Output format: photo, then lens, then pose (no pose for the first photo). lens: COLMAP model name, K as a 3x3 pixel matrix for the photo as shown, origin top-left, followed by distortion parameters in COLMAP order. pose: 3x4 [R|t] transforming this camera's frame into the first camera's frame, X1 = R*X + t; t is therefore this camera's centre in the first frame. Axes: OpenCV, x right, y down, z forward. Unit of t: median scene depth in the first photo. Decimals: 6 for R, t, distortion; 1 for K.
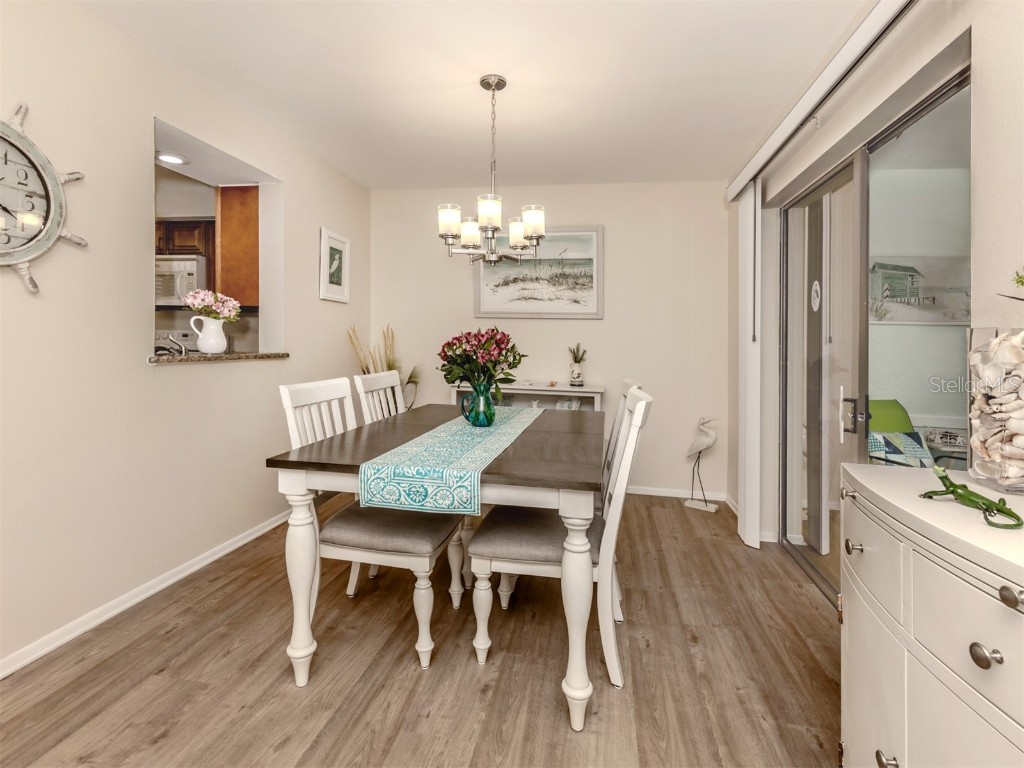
lens RADIAL K [[512.7, 0, 508.5], [0, 512.7, 331.8], [0, 0, 1]] dist [0.002200, 0.000921]
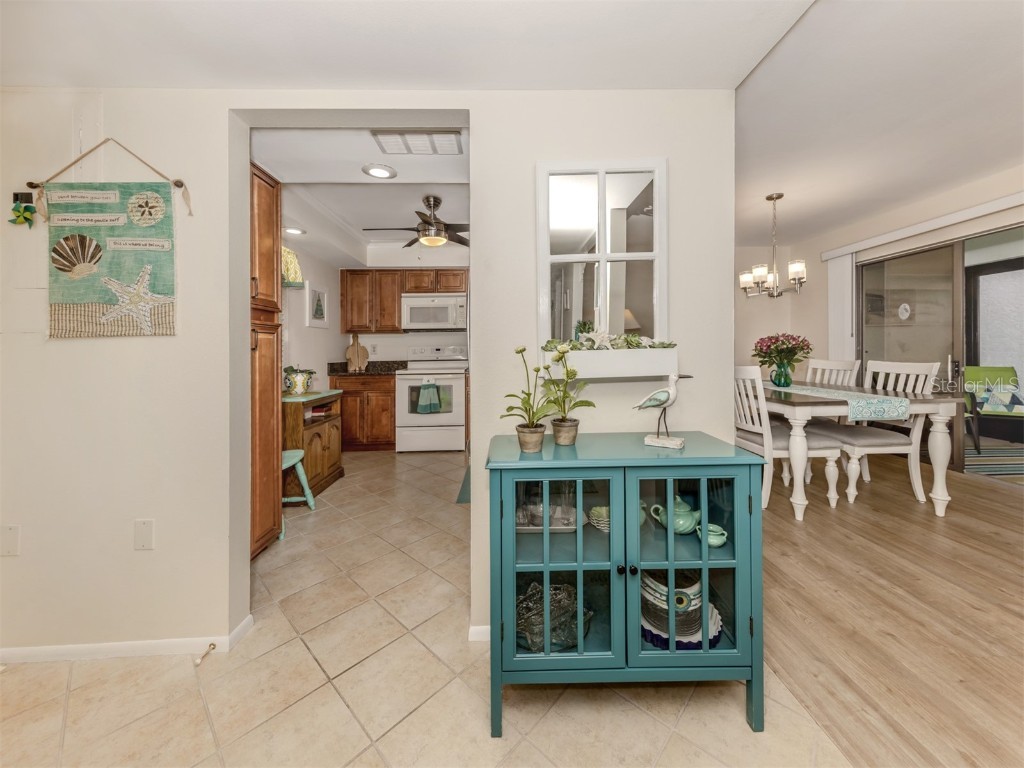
lens RADIAL K [[380.3, 0, 510.3], [0, 380.3, 347.0], [0, 0, 1]] dist [0.001942, 0.000359]
pose [[0.978135, -0.039488, 0.204190, -1.430939], [0.037171, 0.999194, 0.015167, -0.015407], [-0.204624, -0.007246, 0.978814, -0.140012]]
